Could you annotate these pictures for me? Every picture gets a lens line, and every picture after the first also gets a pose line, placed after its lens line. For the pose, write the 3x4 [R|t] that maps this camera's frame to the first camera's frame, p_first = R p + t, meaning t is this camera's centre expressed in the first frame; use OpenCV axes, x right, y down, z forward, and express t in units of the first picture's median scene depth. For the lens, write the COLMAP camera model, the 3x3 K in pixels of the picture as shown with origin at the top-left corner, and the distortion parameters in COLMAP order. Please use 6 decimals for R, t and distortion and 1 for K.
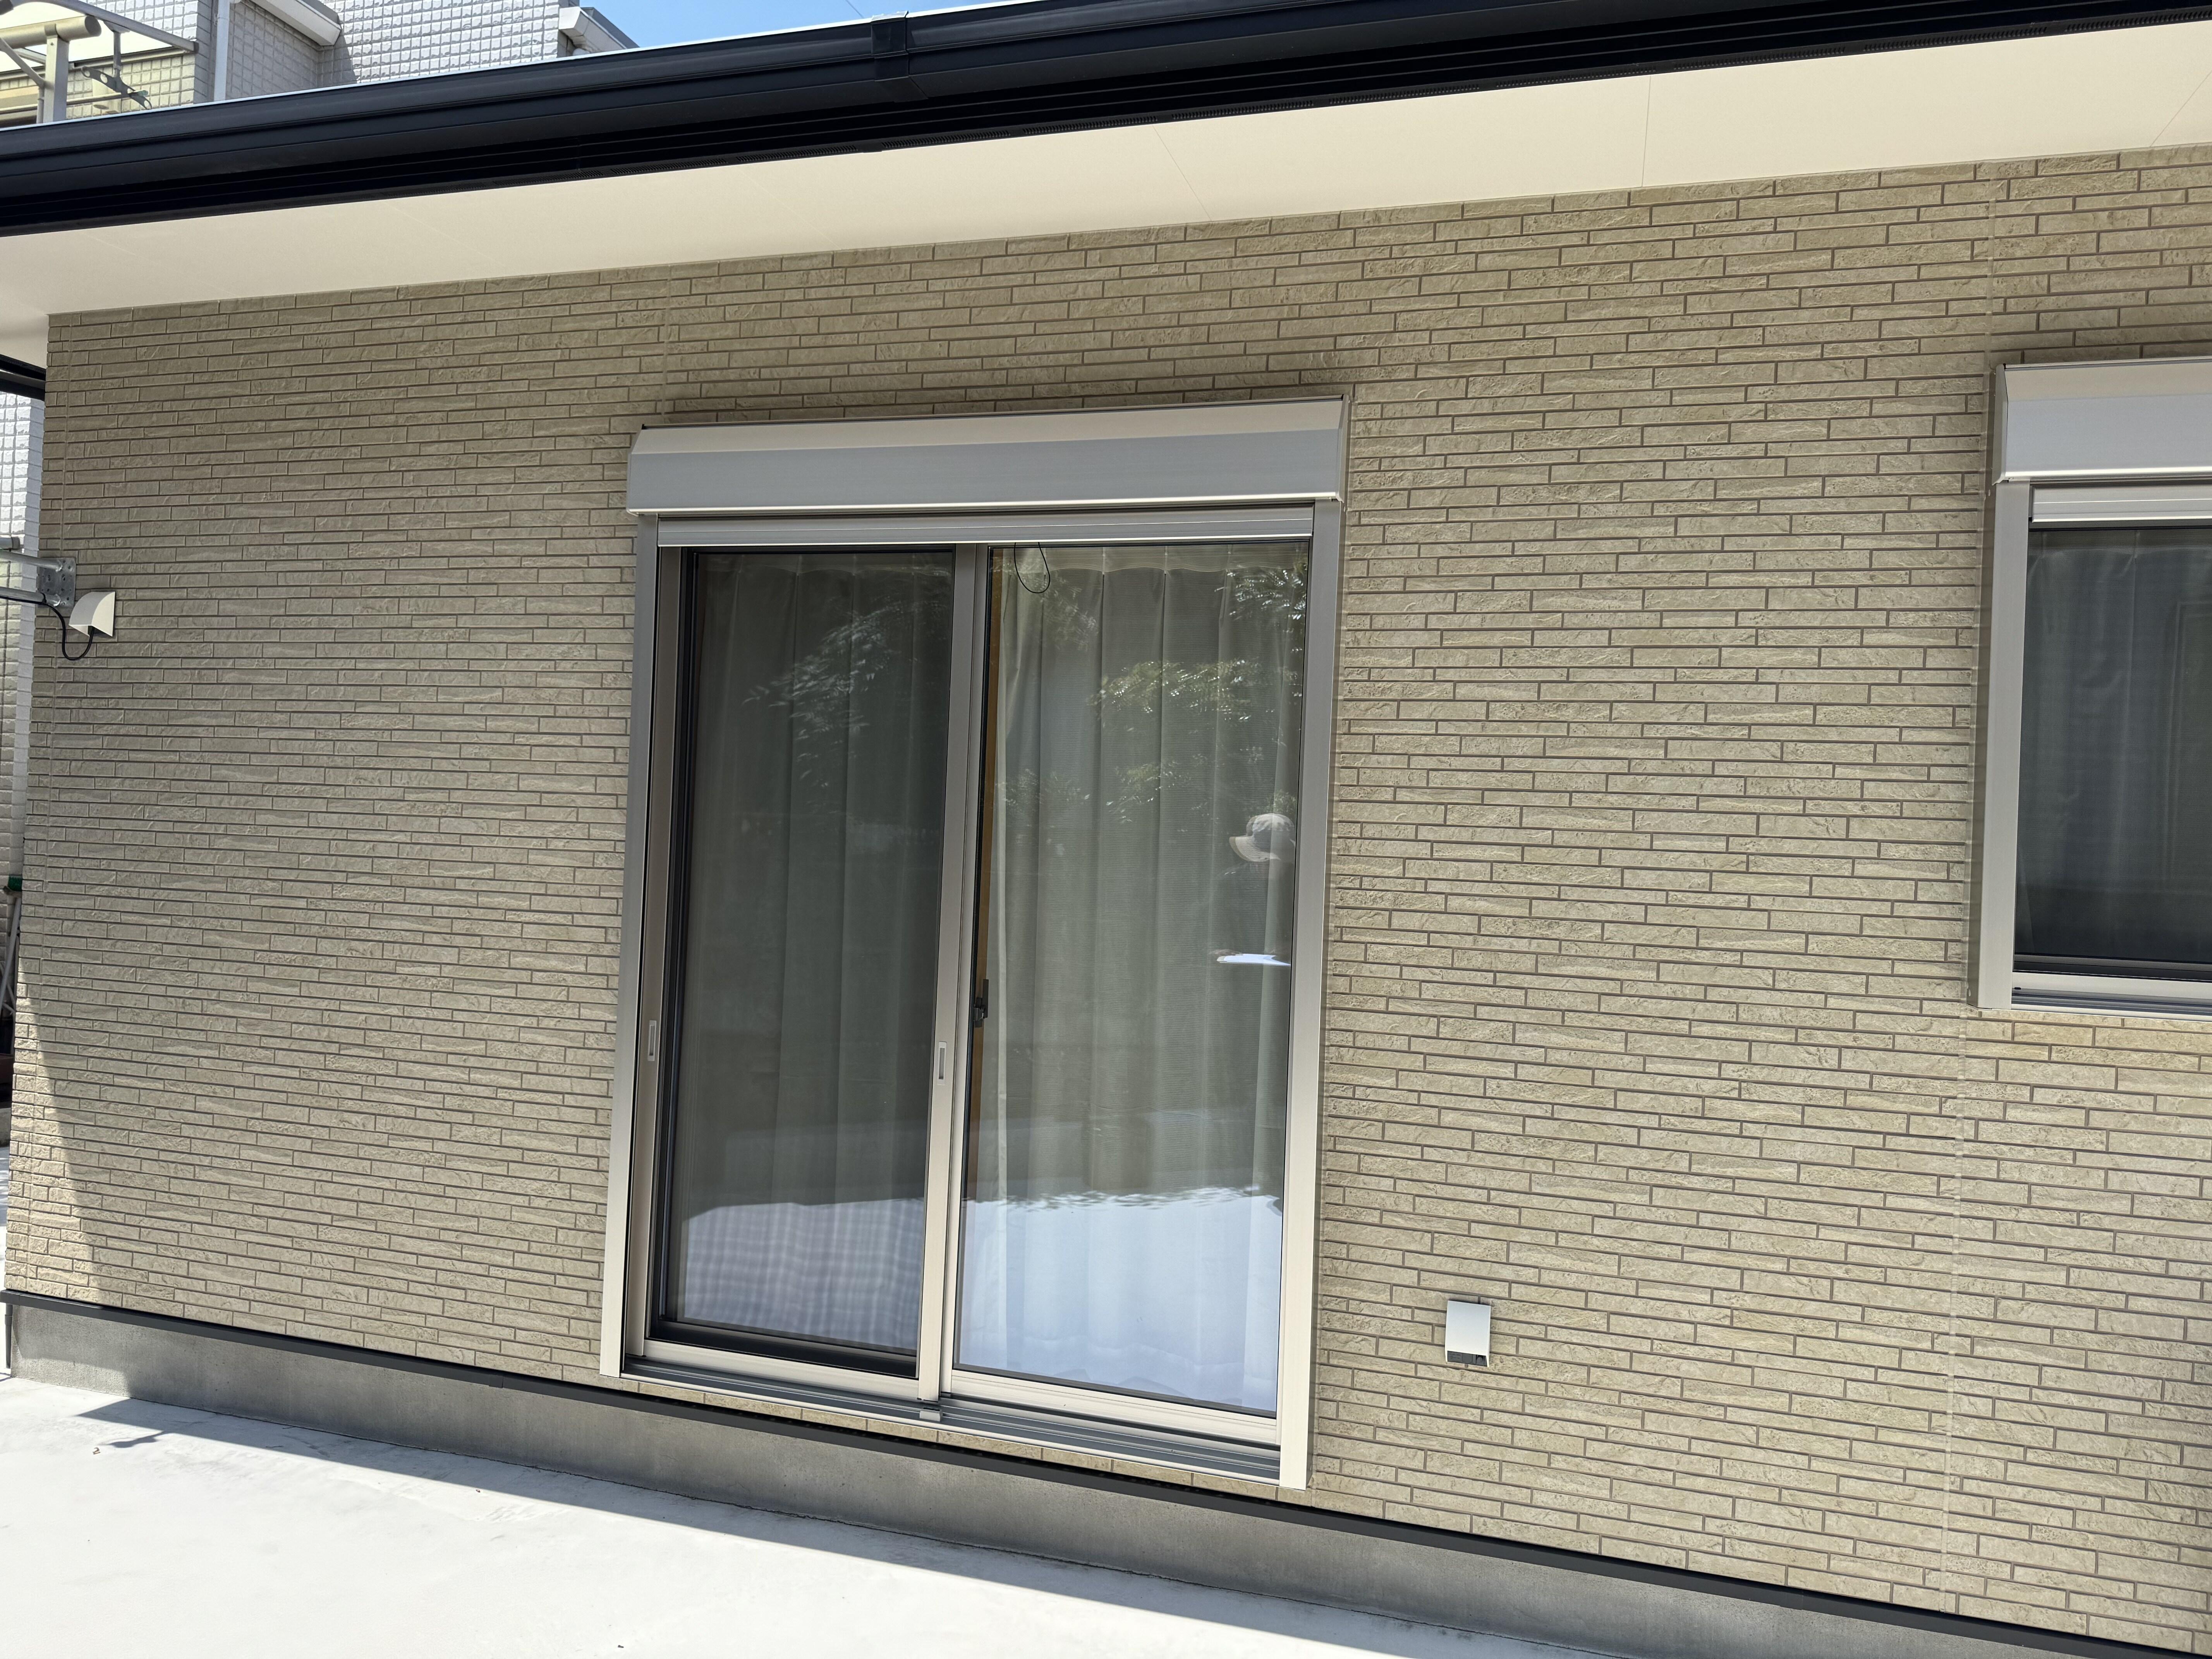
lens RADIAL K [[1592.5, 0, 1153.3], [0, 1592.5, 843.4], [0, 0, 1]] dist [0.035465, -0.043570]
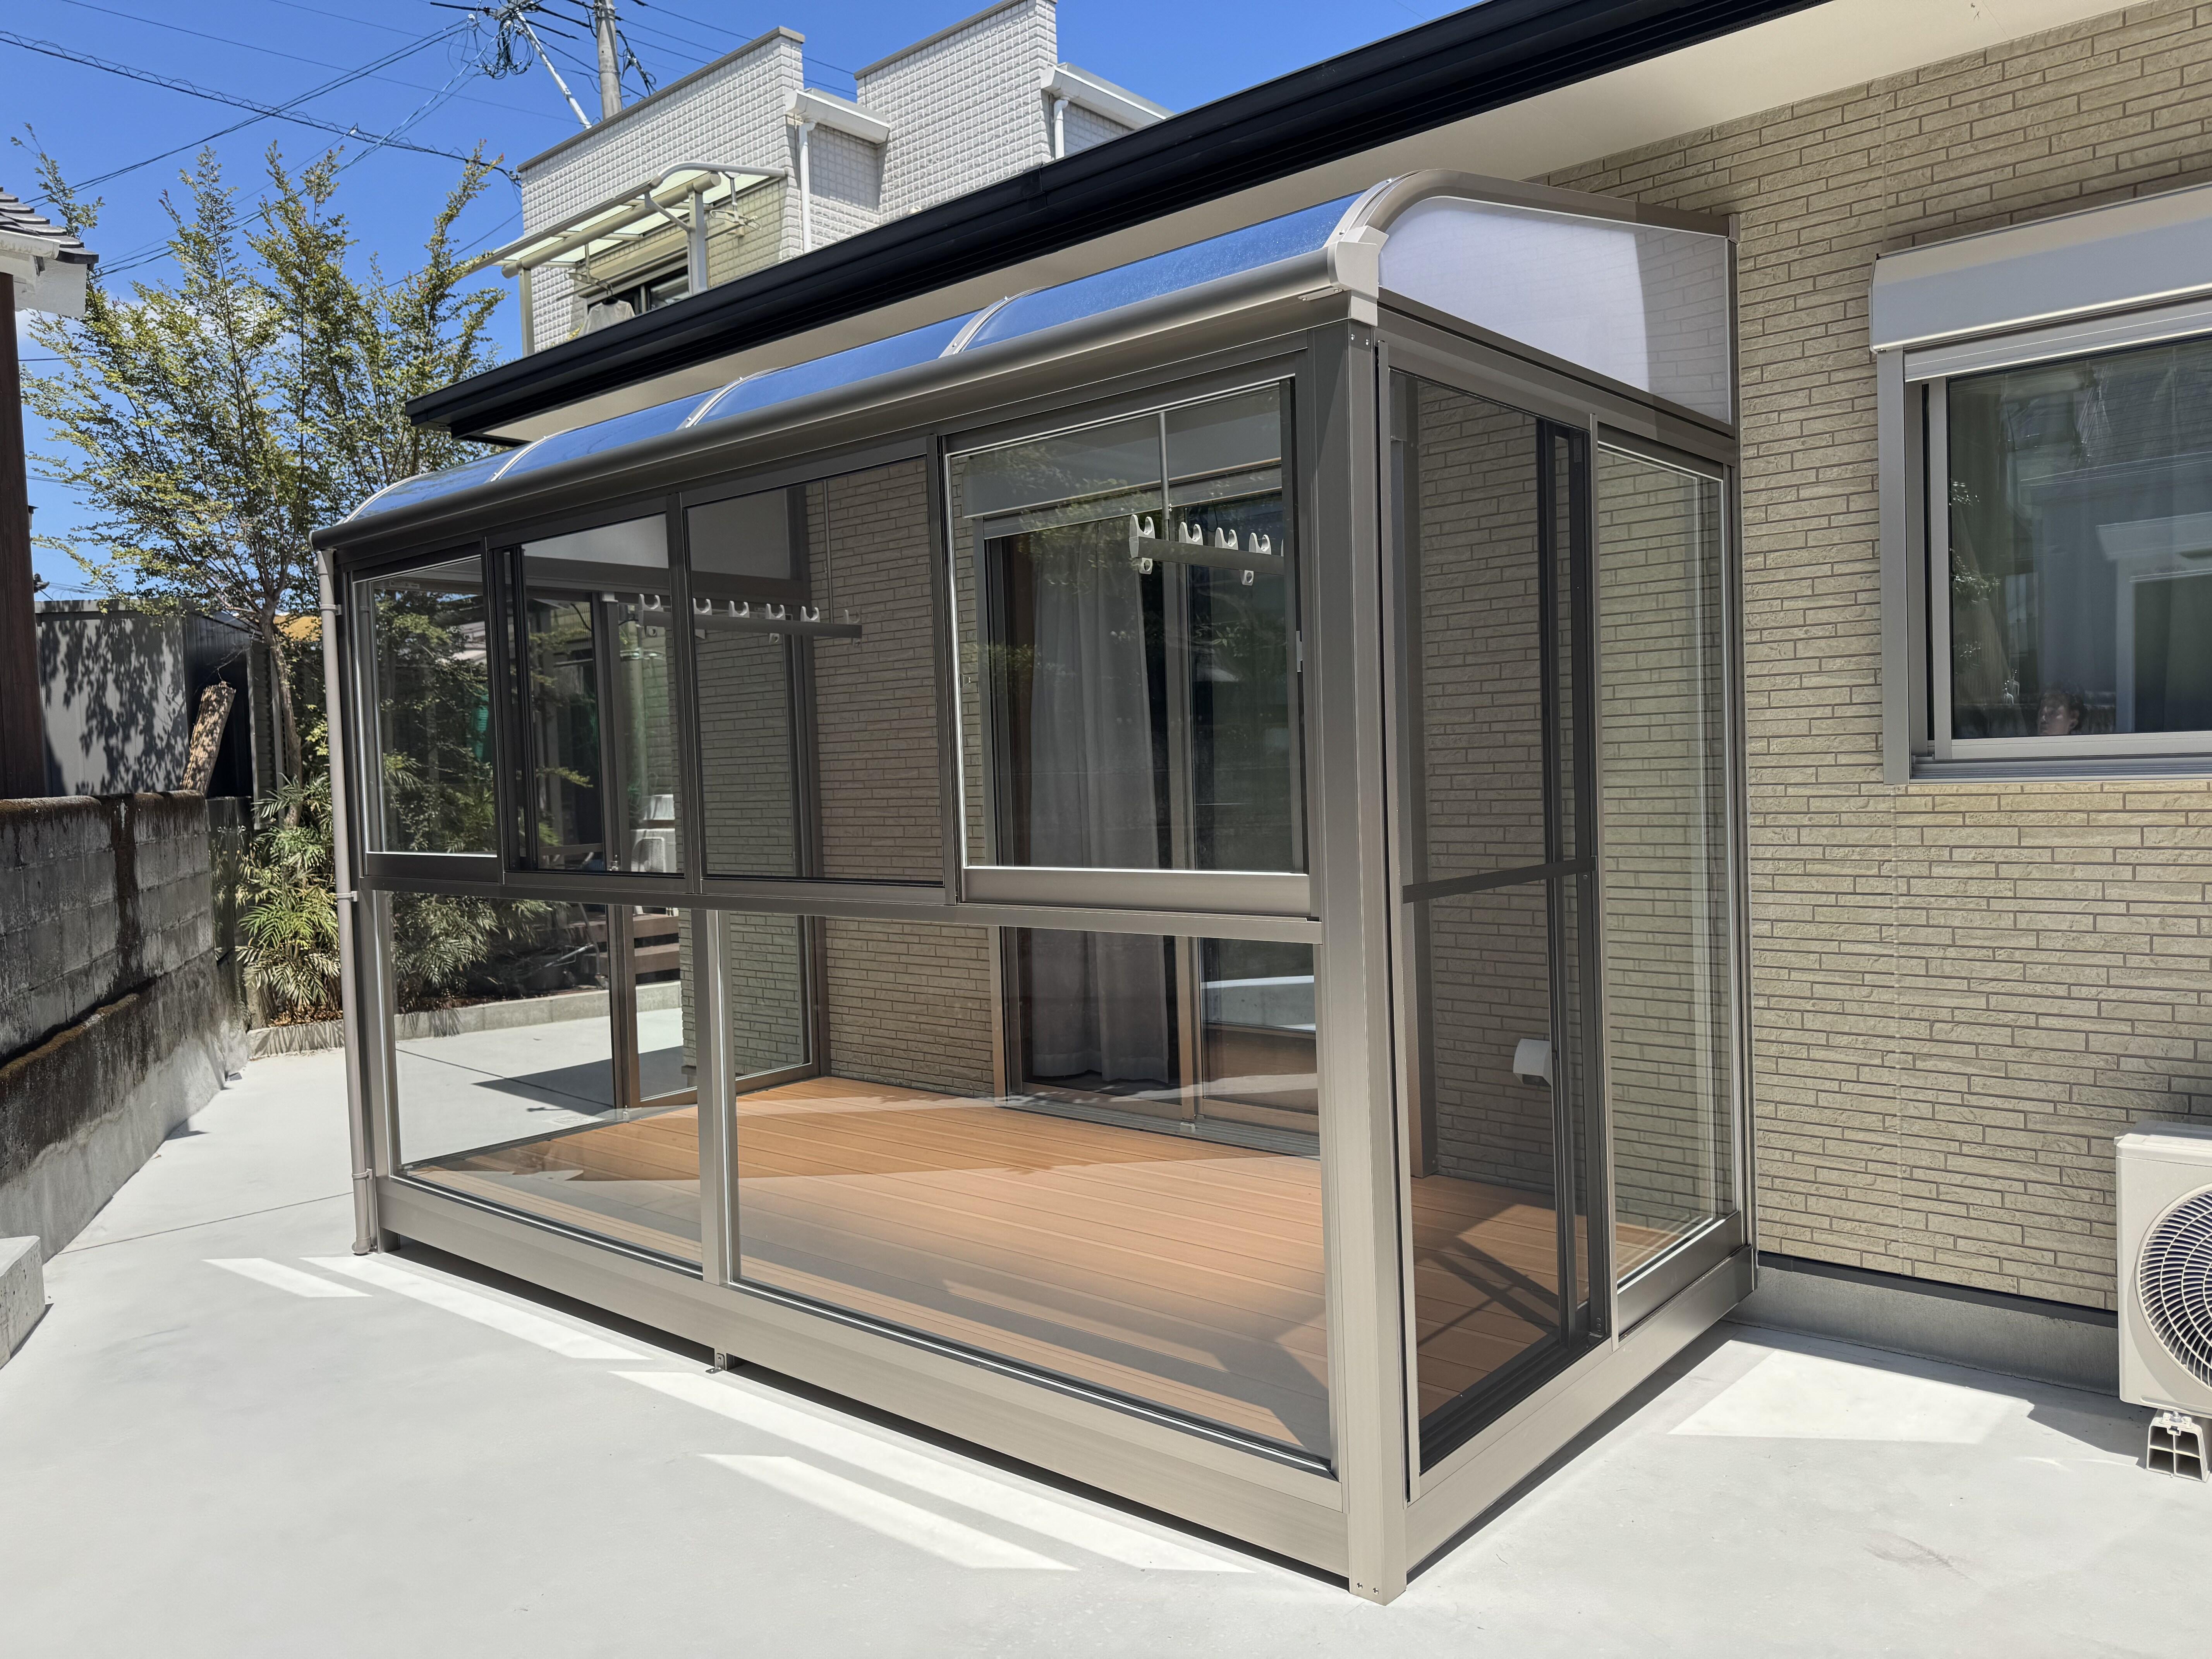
lens RADIAL K [[1592.5, 0, 1104.8], [0, 1592.5, 829.5], [0, 0, 1]] dist [0.035465, -0.043570]
pose [[0.909607, -0.057788, -0.411430, 0.450430], [0.076458, 0.996649, 0.029052, 0.052261], [0.408373, -0.057883, 0.910978, -0.351760]]
